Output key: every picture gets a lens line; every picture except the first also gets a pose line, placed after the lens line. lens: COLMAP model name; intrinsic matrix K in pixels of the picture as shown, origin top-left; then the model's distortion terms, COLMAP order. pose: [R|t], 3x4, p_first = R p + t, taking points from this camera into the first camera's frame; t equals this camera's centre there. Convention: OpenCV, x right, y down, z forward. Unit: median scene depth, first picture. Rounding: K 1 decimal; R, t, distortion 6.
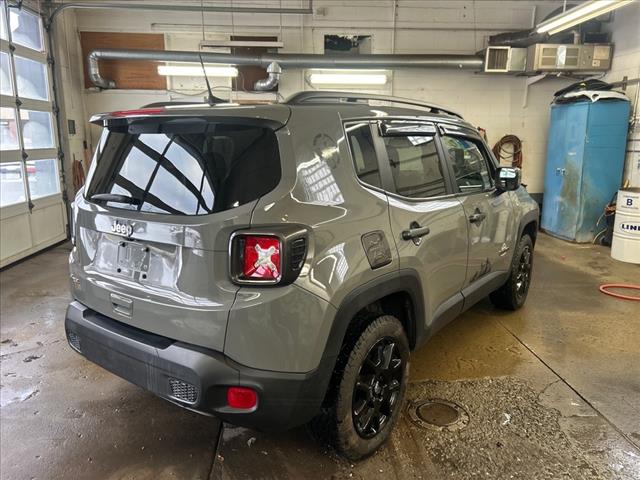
lens RADIAL K [[482.8, 0, 319.2], [0, 482.8, 244.2], [0, 0, 1]] dist [0.047604, -0.048402]
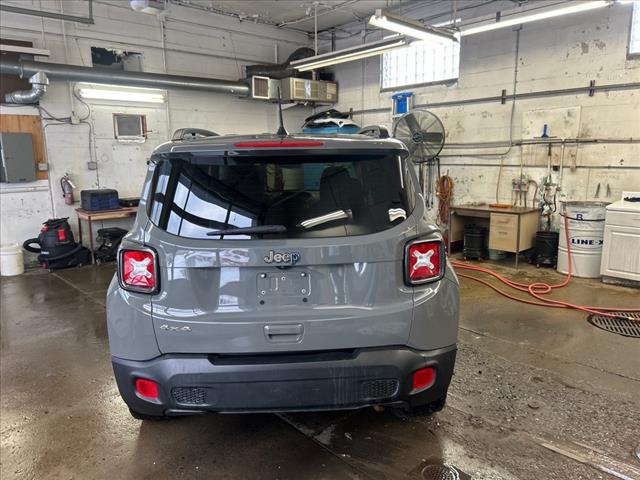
lens RADIAL K [[482.8, 0, 317.3], [0, 482.8, 243.9], [0, 0, 1]] dist [0.047604, -0.048402]
pose [[0.780636, -0.129943, 0.611328, -0.277813], [0.148781, 0.988665, 0.020163, -0.020036], [-0.607019, 0.075214, 0.791120, 0.046288]]
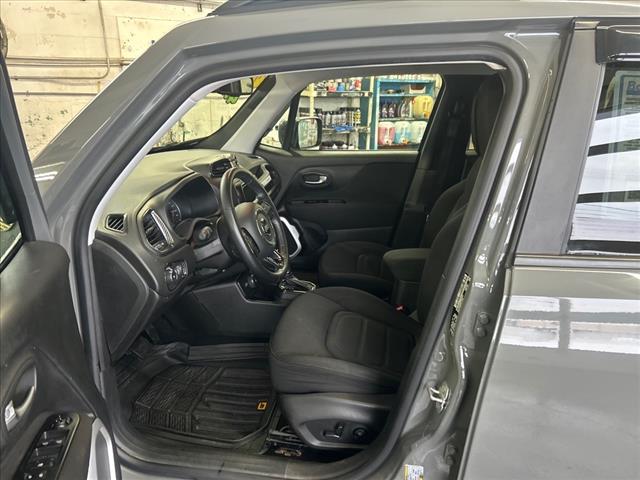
lens RADIAL K [[482.8, 0, 323.0], [0, 482.8, 242.5], [0, 0, 1]] dist [0.047604, -0.048402]
pose [[-0.466739, -0.289043, 0.835828, -0.144457], [0.164144, 0.900352, 0.403017, -0.137421], [-0.869029, 0.325300, -0.372785, 0.626249]]
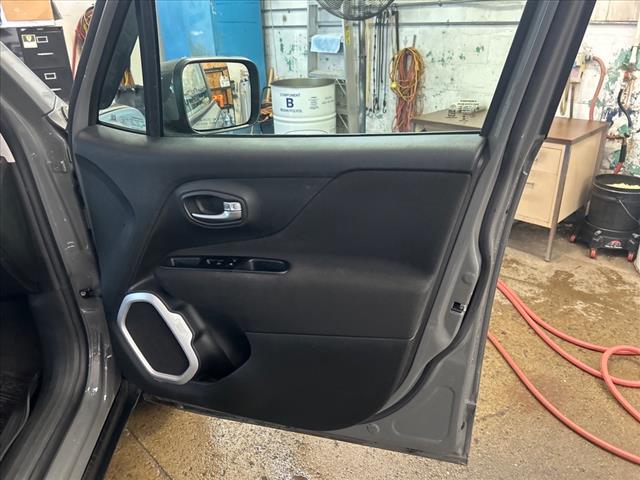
lens RADIAL K [[482.8, 0, 321.3], [0, 482.8, 236.8], [0, 0, 1]] dist [0.047604, -0.048402]
pose [[0.745984, -0.287123, 0.600890, 0.156606], [0.163868, 0.953683, 0.252262, -0.057380], [-0.645489, -0.089717, 0.758482, 0.342887]]
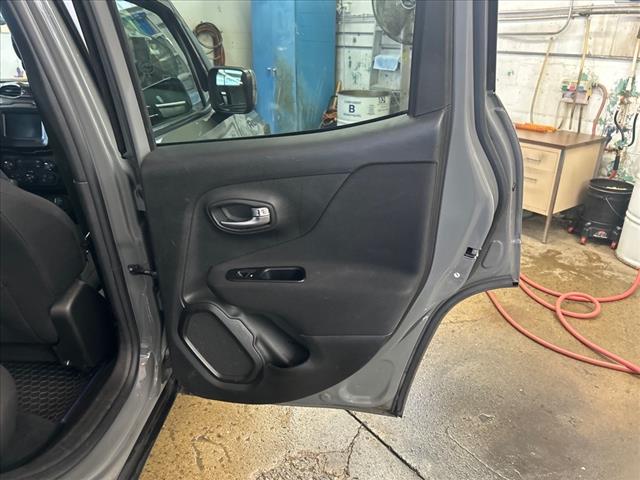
lens RADIAL K [[482.8, 0, 323.0], [0, 482.8, 243.1], [0, 0, 1]] dist [0.047604, -0.048402]
pose [[0.827752, -0.199420, 0.524460, 0.077056], [0.096475, 0.971373, 0.217089, -0.037350], [-0.552738, -0.129098, 0.823295, 0.235675]]
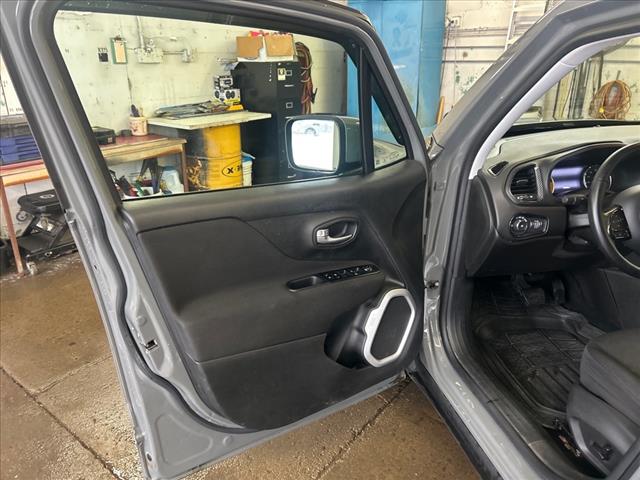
lens RADIAL K [[482.8, 0, 313.7], [0, 482.8, 243.4], [0, 0, 1]] dist [0.047604, -0.048402]
pose [[0.669632, -0.286201, 0.685333, -0.170321], [0.168493, 0.957250, 0.235123, -0.117365], [-0.723327, -0.041972, 0.689228, 0.534046]]
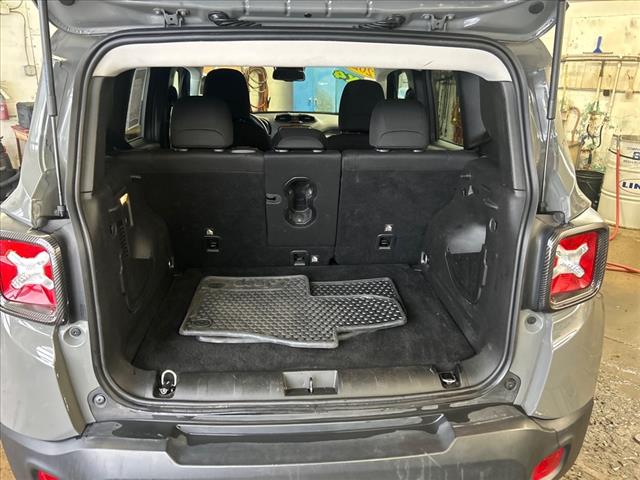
lens RADIAL K [[482.8, 0, 317.3], [0, 482.8, 241.0], [0, 0, 1]] dist [0.047604, -0.048402]
pose [[0.755315, -0.209892, 0.620842, -0.202647], [0.123257, 0.975917, 0.179980, -0.042665], [-0.643667, -0.059418, 0.762996, 0.184010]]
